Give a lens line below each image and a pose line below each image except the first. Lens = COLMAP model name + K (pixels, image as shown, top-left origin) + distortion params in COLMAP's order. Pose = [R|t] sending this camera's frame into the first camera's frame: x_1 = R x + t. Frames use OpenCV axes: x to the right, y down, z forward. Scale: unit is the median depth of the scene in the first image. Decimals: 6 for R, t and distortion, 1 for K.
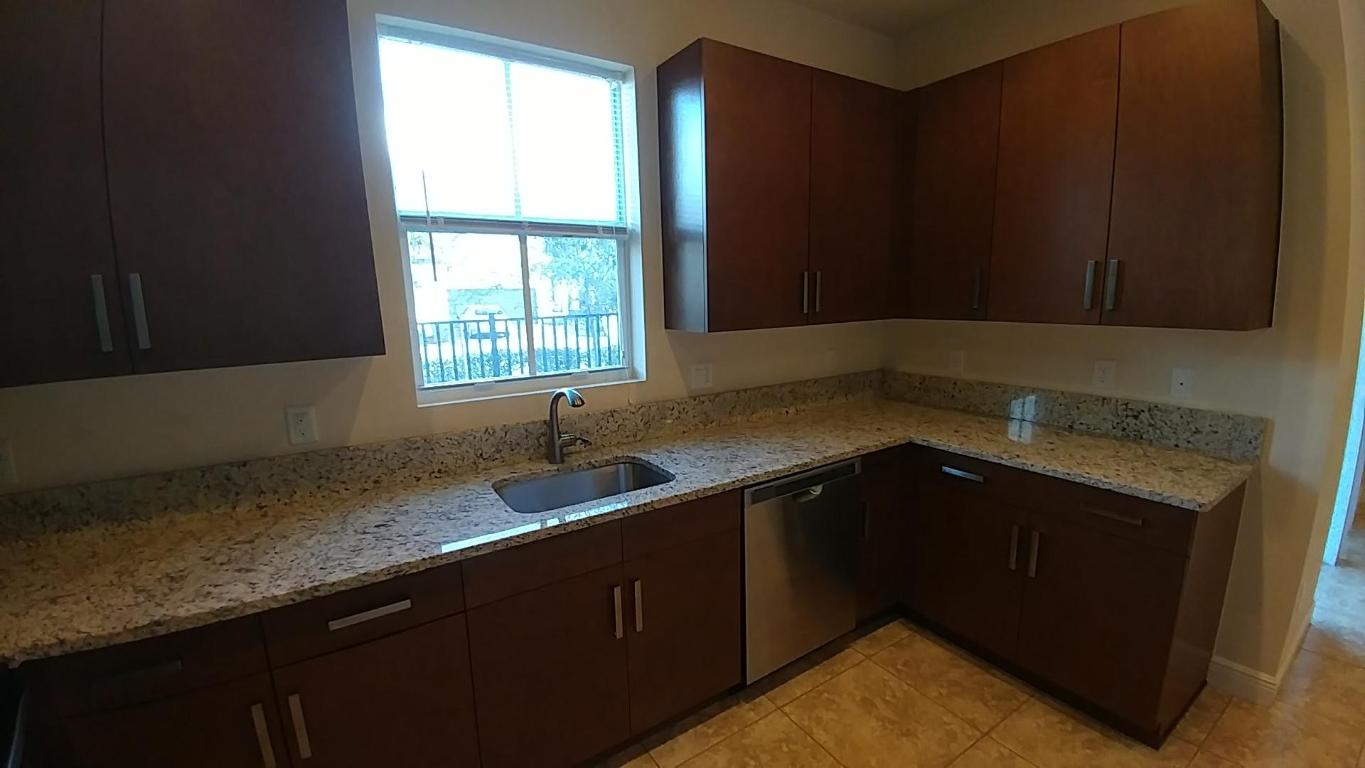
lens RADIAL K [[559.1, 0, 684.6], [0, 559.1, 387.0], [0, 0, 1]] dist [0.031304, -0.043262]
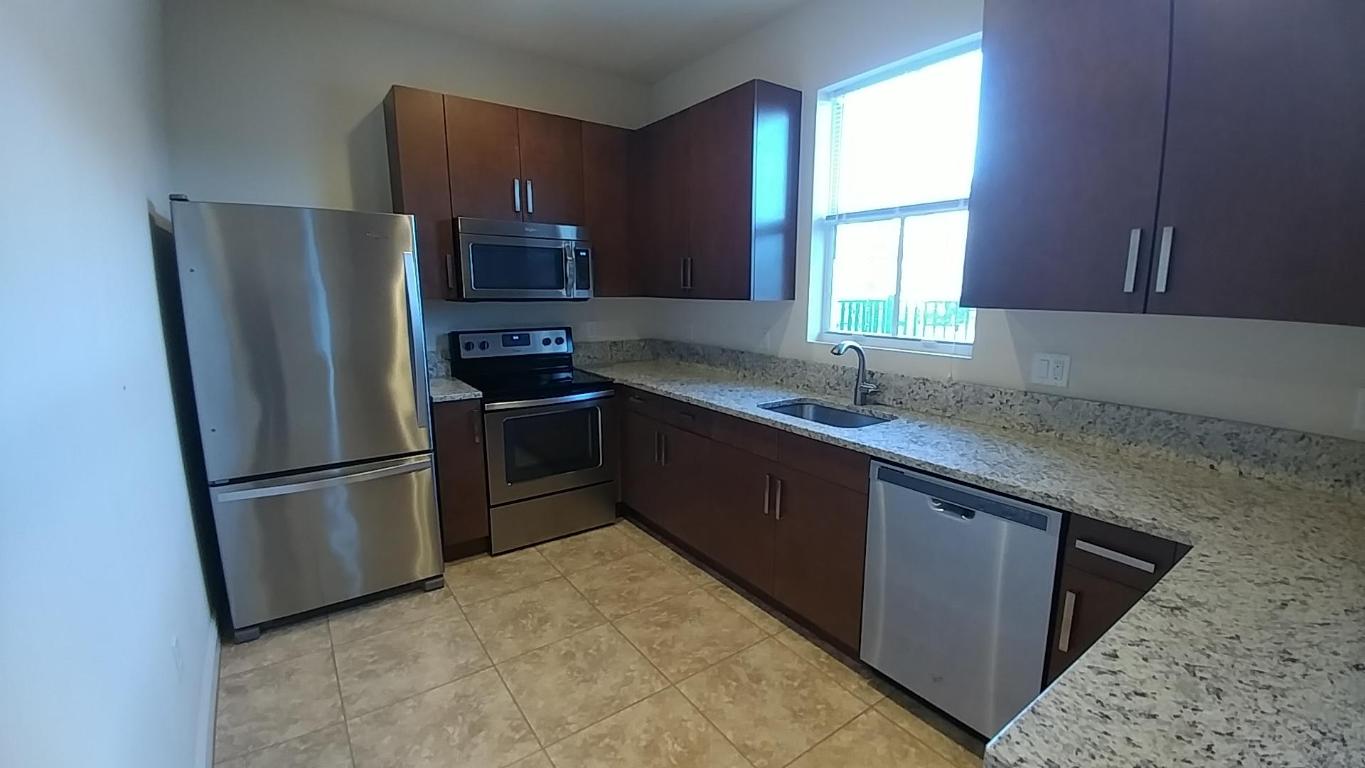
lens RADIAL K [[559.1, 0, 684.6], [0, 559.1, 387.0], [0, 0, 1]] dist [0.031304, -0.043262]
pose [[0.033492, 0.194026, -0.980425, 0.951046], [-0.175515, 0.966872, 0.185348, -0.062589], [0.983907, 0.165871, 0.066437, 0.528369]]
